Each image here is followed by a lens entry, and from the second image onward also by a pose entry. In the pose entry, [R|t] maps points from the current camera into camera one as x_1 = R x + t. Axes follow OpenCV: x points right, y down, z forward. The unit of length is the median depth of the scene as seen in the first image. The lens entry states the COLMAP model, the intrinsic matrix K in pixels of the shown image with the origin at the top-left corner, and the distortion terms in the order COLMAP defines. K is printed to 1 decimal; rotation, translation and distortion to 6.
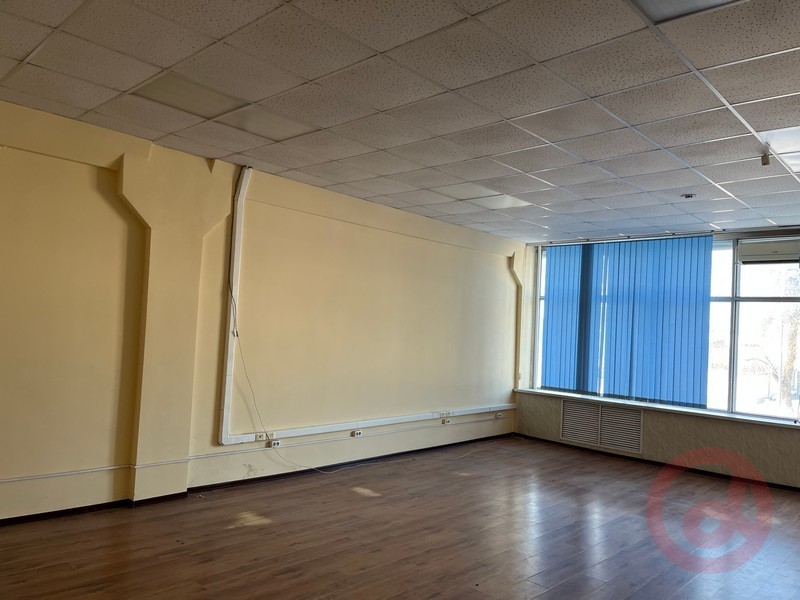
lens RADIAL K [[601.2, 0, 404.3], [0, 601.2, 305.2], [0, 0, 1]] dist [0.075744, -0.091203]
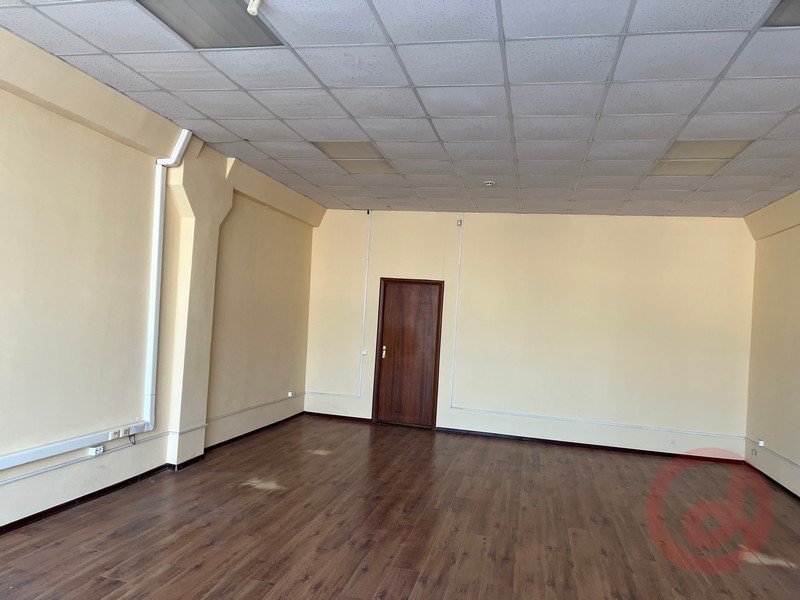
lens RADIAL K [[601.2, 0, 399.0], [0, 601.2, 301.7], [0, 0, 1]] dist [0.075744, -0.091203]
pose [[-0.853476, -0.118990, -0.507365, 0.437332], [-0.088372, 0.992530, -0.084115, 0.063810], [0.513584, -0.026954, -0.857616, 0.940350]]
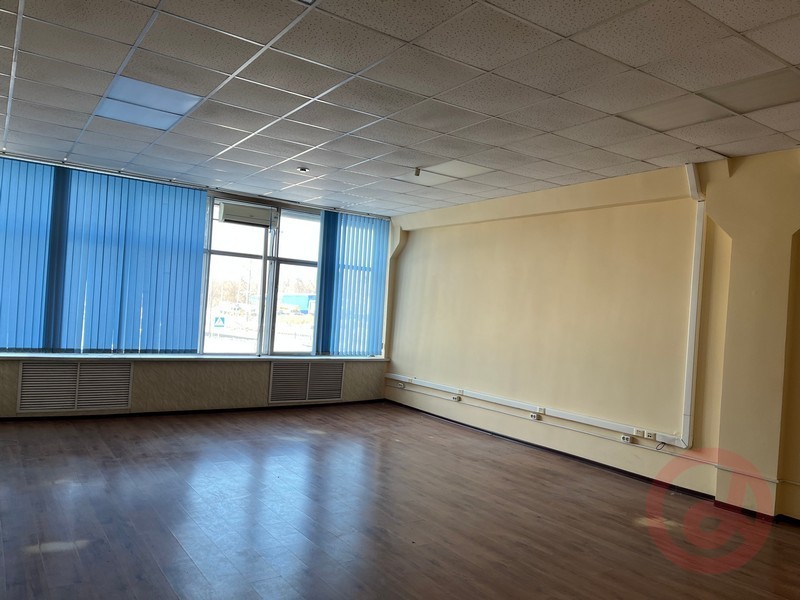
lens RADIAL K [[601.2, 0, 402.7], [0, 601.2, 304.1], [0, 0, 1]] dist [0.075744, -0.091203]
pose [[0.212294, -0.029069, 0.976773, -0.446267], [-0.090926, 0.994633, 0.049363, -0.001405], [-0.972967, -0.099293, 0.208511, 0.414510]]
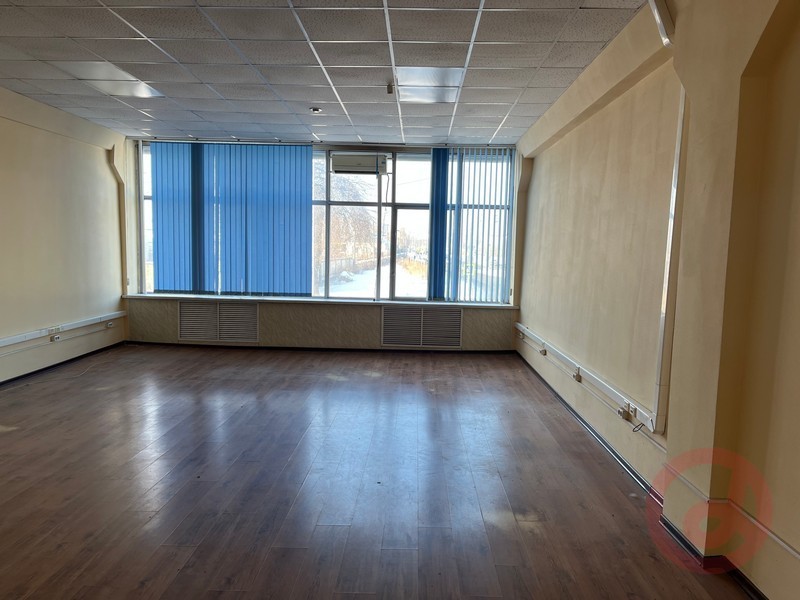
lens RADIAL K [[601.2, 0, 401.3], [0, 601.2, 303.4], [0, 0, 1]] dist [0.075744, -0.091203]
pose [[0.748413, -0.094925, 0.656405, -0.136540], [-0.011057, 0.987781, 0.155454, -0.000685], [-0.663141, -0.123602, 0.738218, 0.017171]]
